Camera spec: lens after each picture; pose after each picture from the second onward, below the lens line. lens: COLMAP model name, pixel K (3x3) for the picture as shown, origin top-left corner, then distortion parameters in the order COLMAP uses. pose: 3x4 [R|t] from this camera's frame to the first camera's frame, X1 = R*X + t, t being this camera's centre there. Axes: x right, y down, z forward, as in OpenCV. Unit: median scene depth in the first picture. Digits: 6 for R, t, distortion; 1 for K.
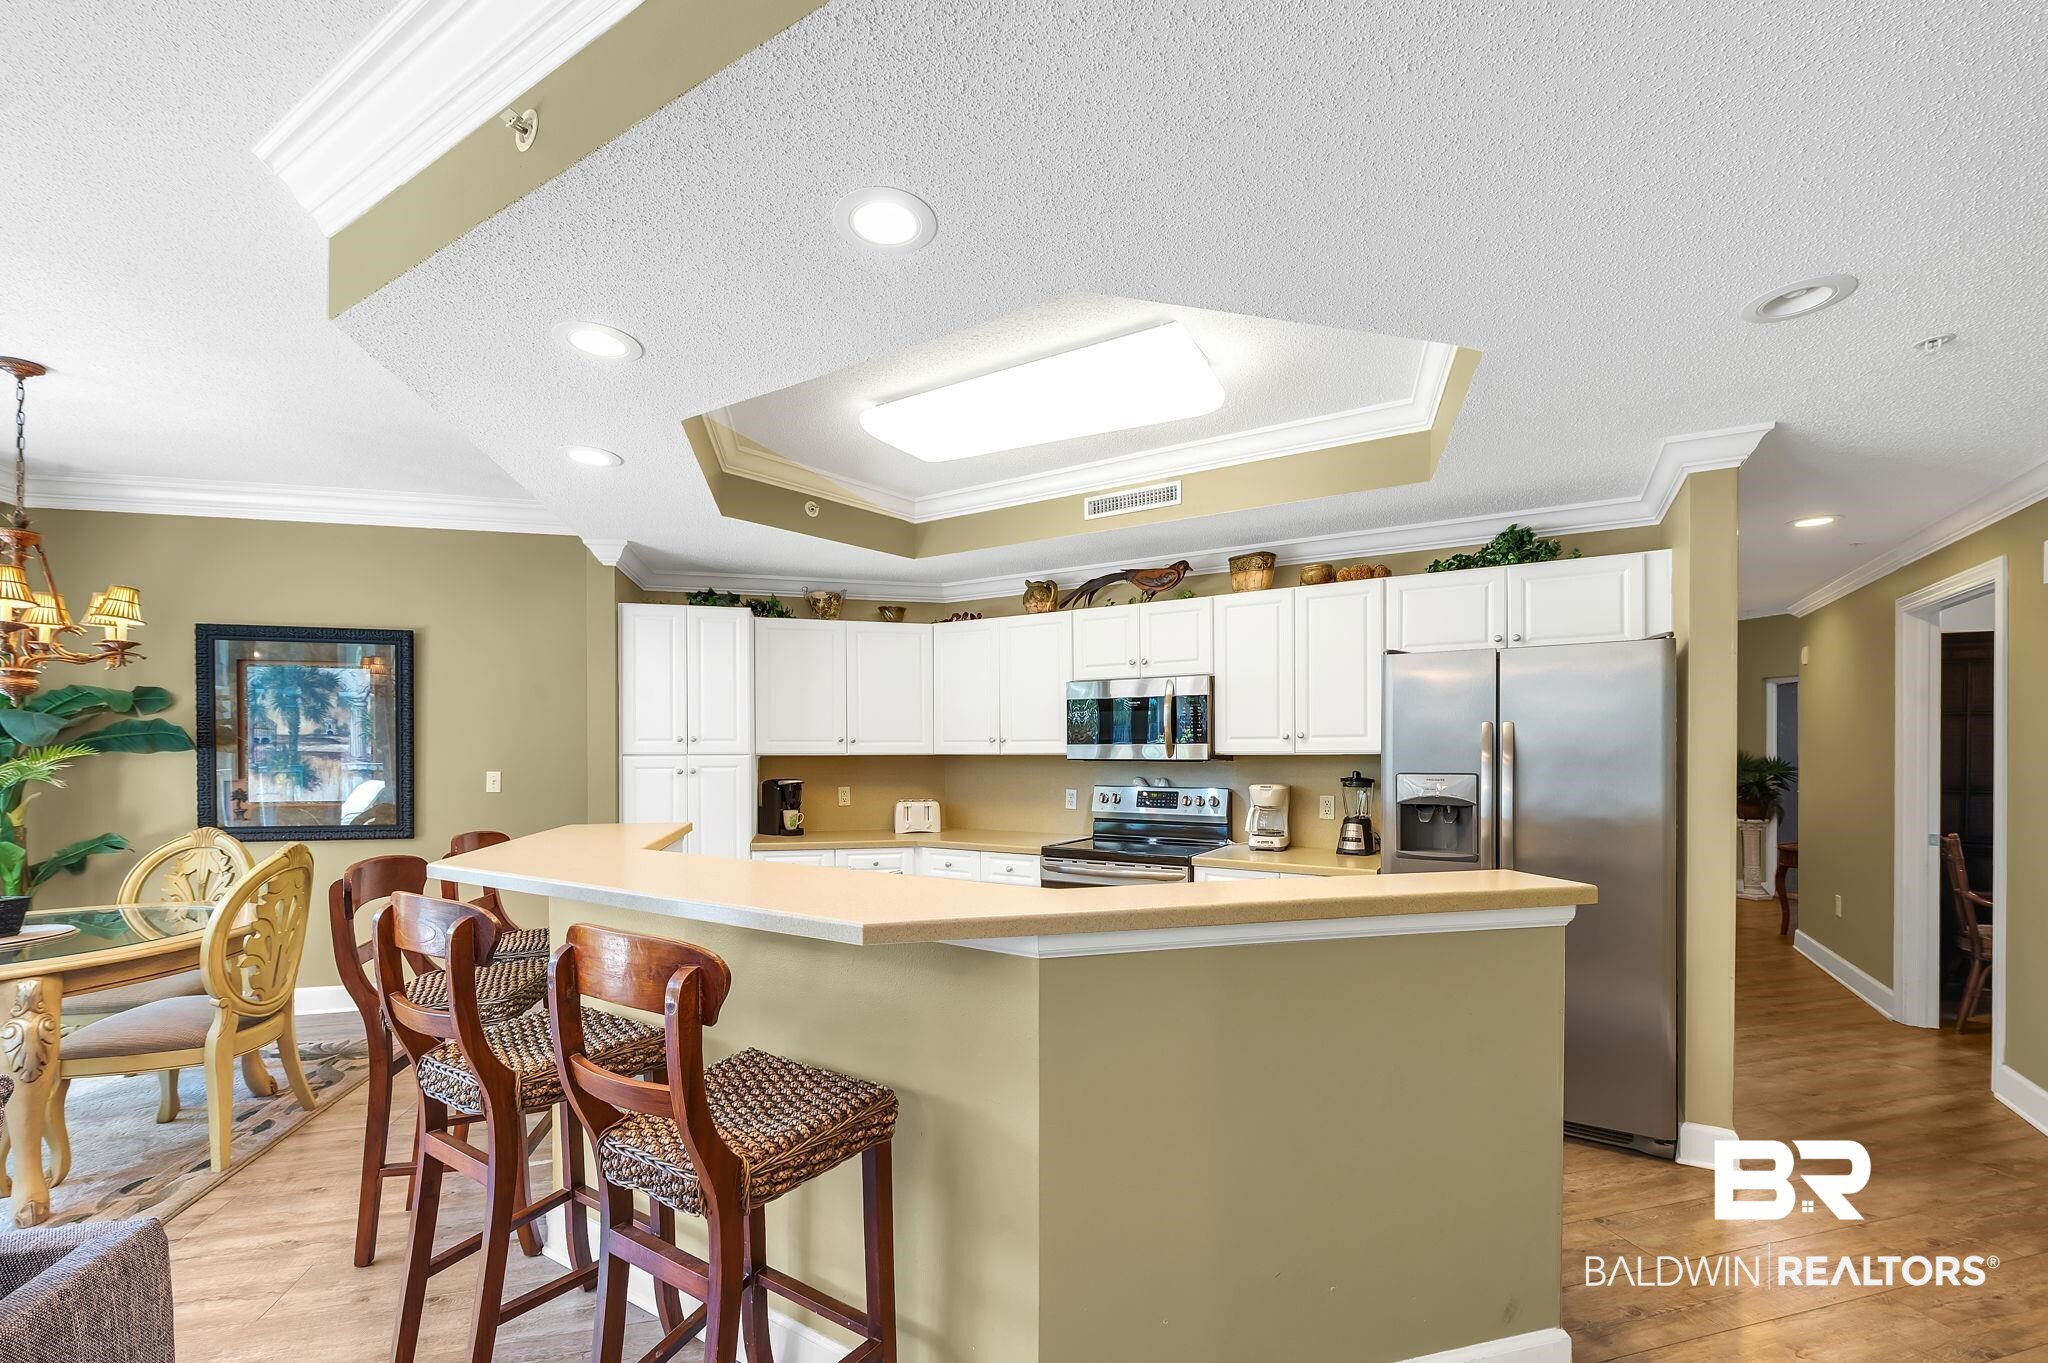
lens RADIAL K [[821.1, 0, 1029.1], [0, 821.1, 751.1], [0, 0, 1]] dist [-0.005184, -0.000306]
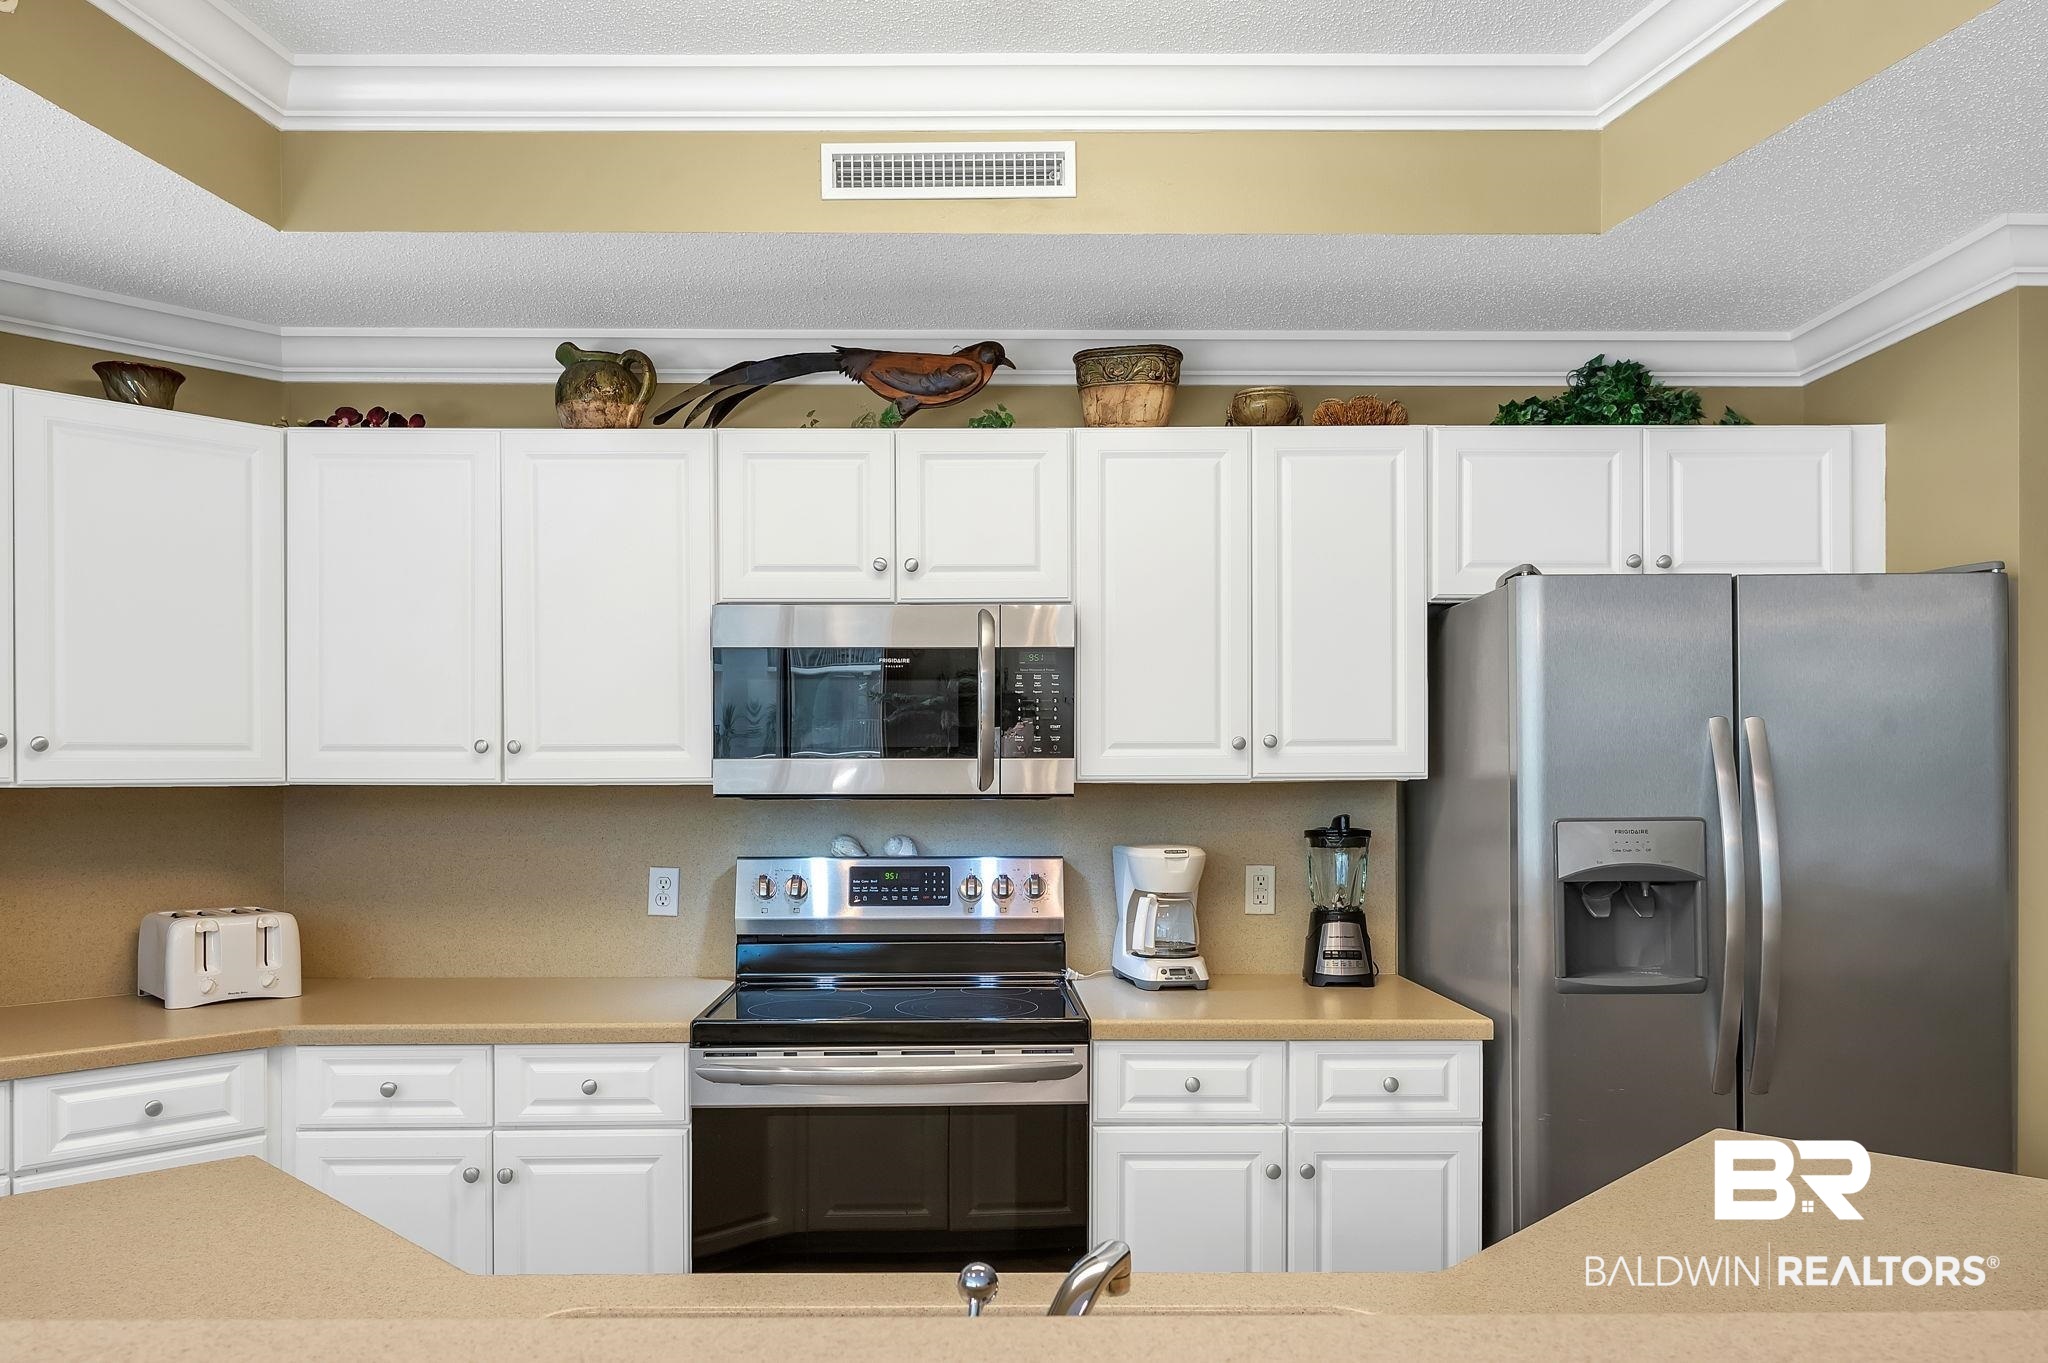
lens RADIAL K [[1493.0, 0, 992.4], [0, 1493.0, 765.9], [0, 0, 1]] dist [0.002906, -0.004118]
pose [[0.853565, 0.002940, 0.520978, -0.219638], [0.001448, 0.999967, -0.008014, 0.001730], [-0.520985, 0.007595, 0.853532, 0.306104]]
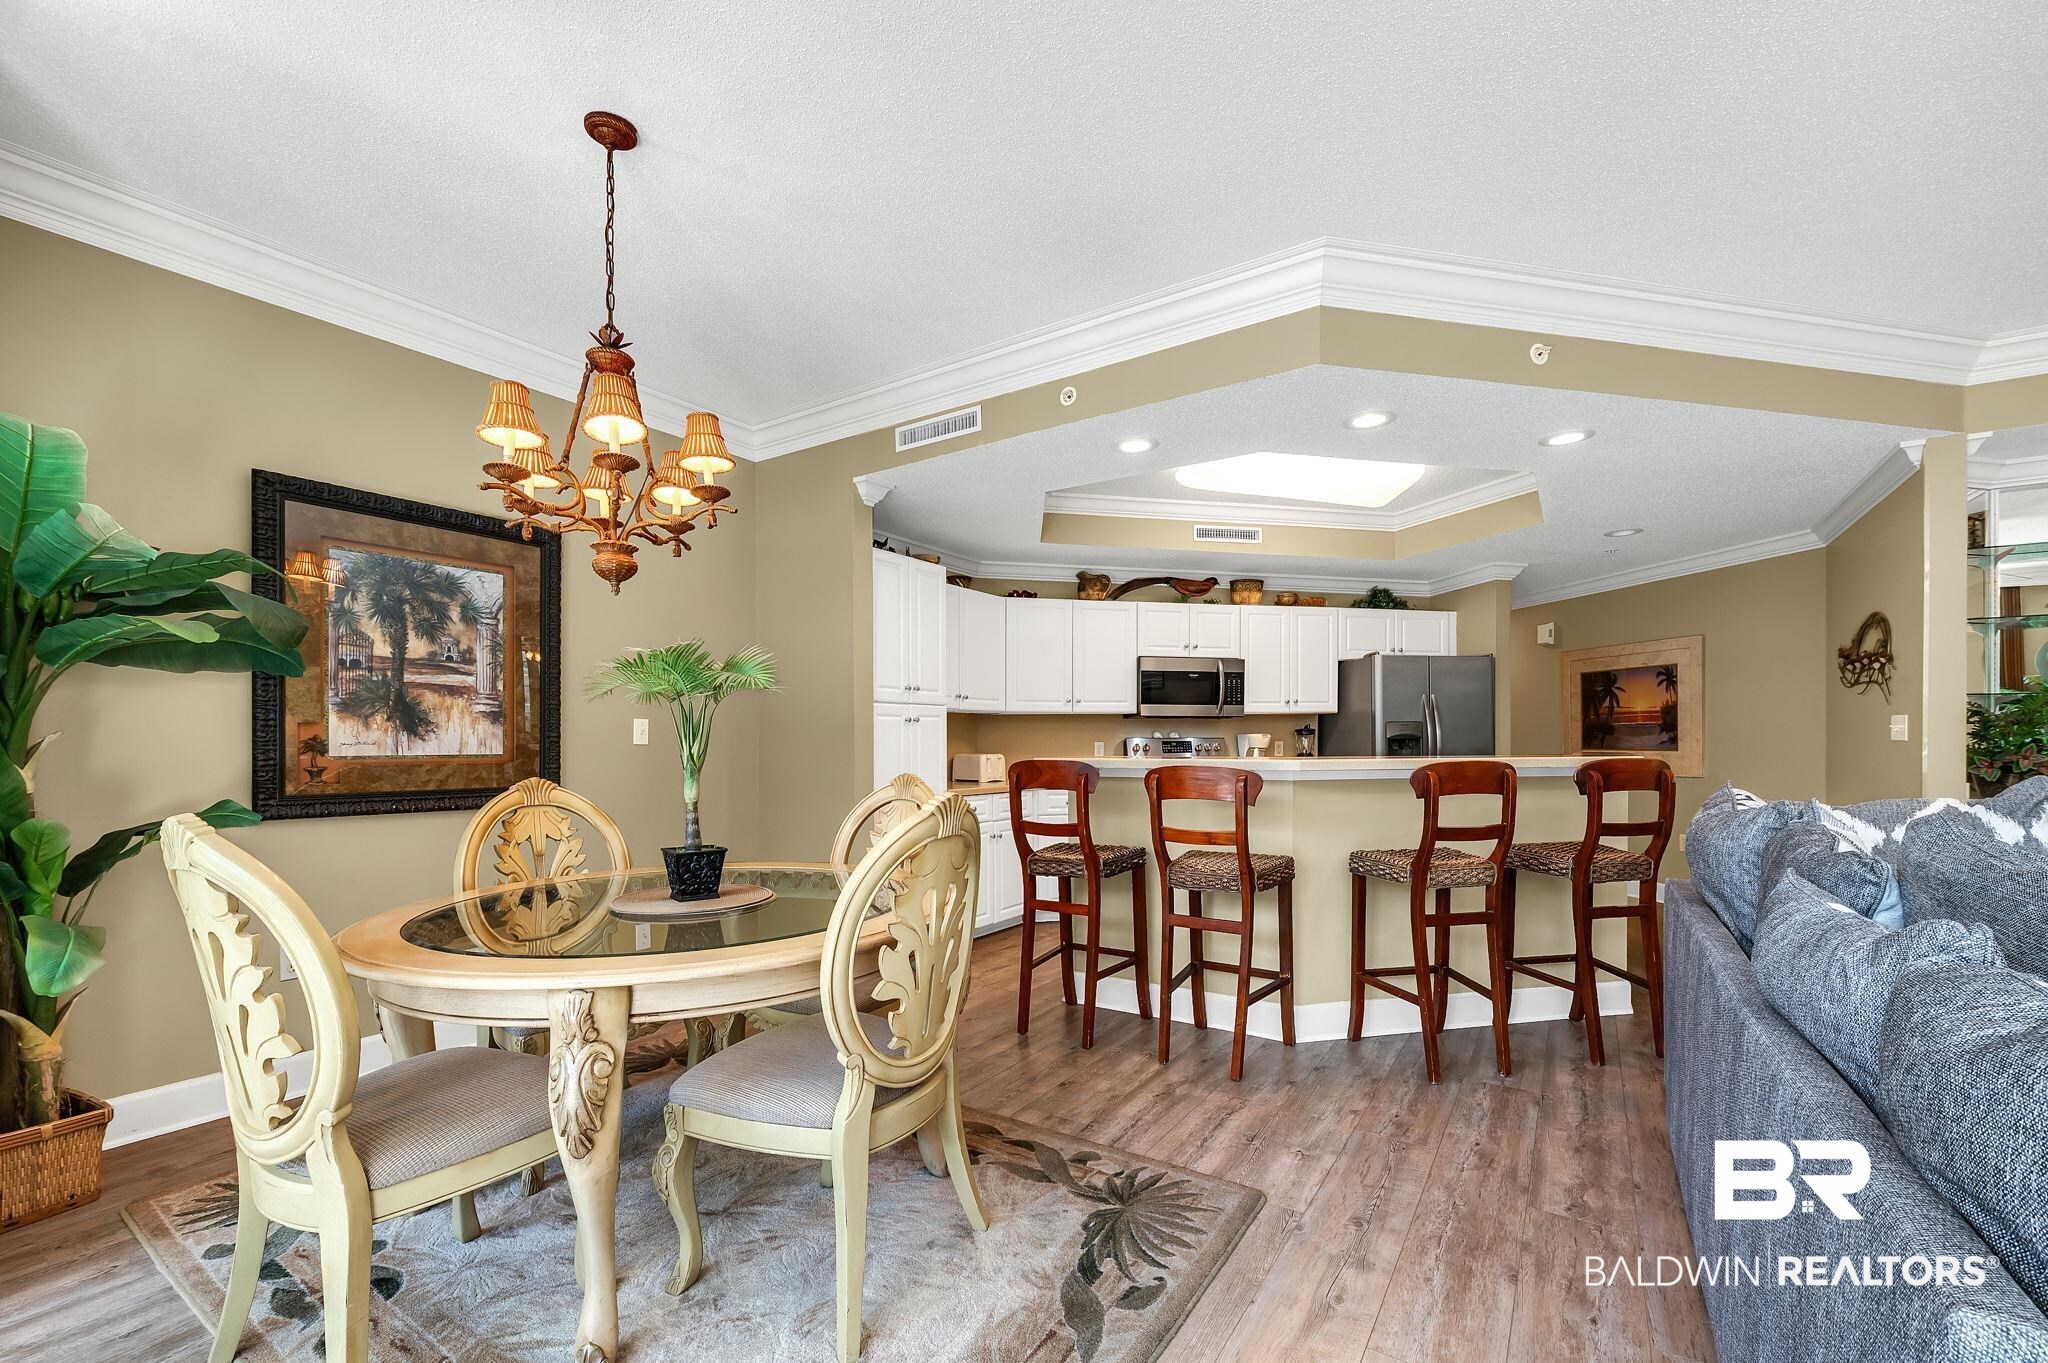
lens RADIAL K [[844.0, 0, 1013.5], [0, 844.0, 744.9], [0, 0, 1]] dist [-0.005915, -0.000815]
pose [[0.740365, -0.002670, 0.672200, -1.020631], [0.001352, 0.999996, 0.002483, 0.053572], [-0.672203, -0.000929, 0.740366, 0.137637]]
